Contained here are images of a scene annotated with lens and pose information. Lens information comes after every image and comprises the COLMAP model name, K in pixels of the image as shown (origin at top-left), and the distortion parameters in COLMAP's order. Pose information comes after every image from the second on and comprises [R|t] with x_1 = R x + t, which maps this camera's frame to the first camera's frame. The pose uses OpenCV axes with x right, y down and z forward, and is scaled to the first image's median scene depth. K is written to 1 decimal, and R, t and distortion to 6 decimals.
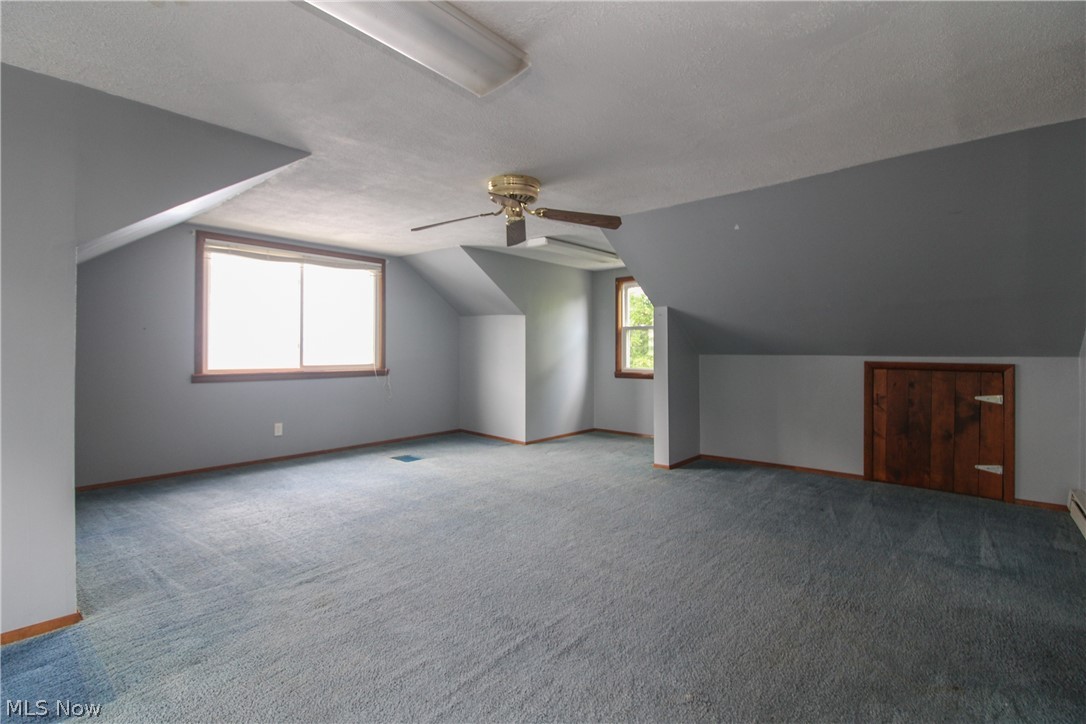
lens RADIAL K [[507.2, 0, 543.8], [0, 507.2, 349.8], [0, 0, 1]] dist [0.000072, -0.013526]
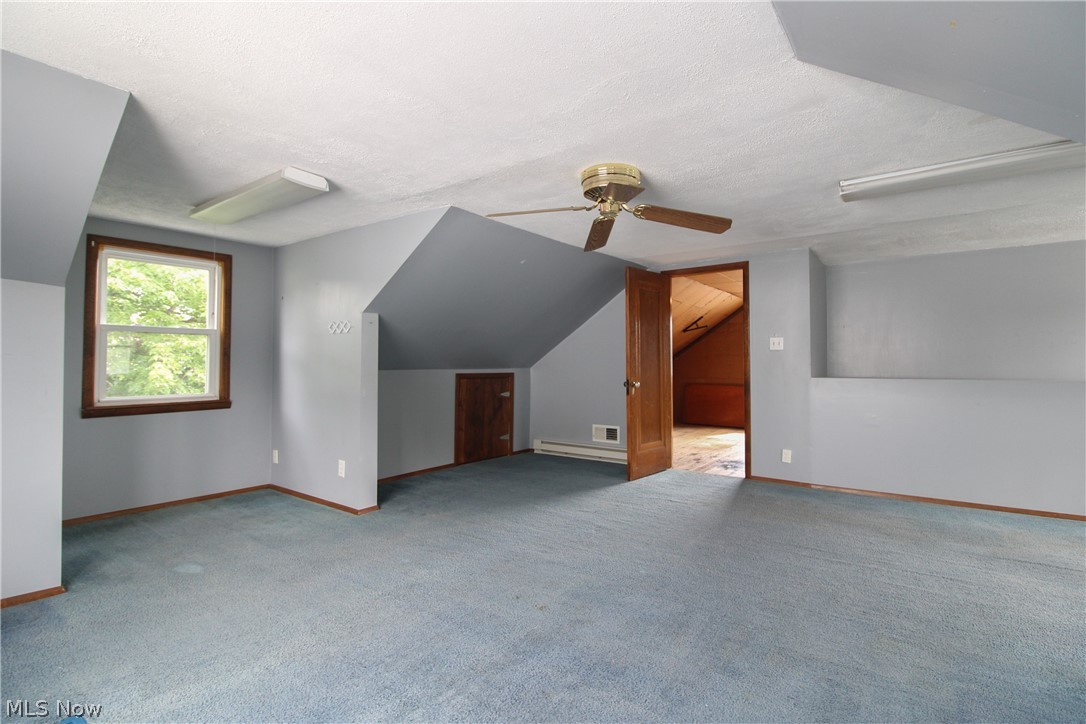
lens RADIAL K [[507.2, 0, 543.8], [0, 507.2, 349.8], [0, 0, 1]] dist [0.000072, -0.013526]
pose [[-0.064606, 0.015858, 0.997785, -0.697218], [-0.001852, 0.999870, -0.016011, -0.017650], [-0.997909, -0.002883, -0.064568, 0.910701]]
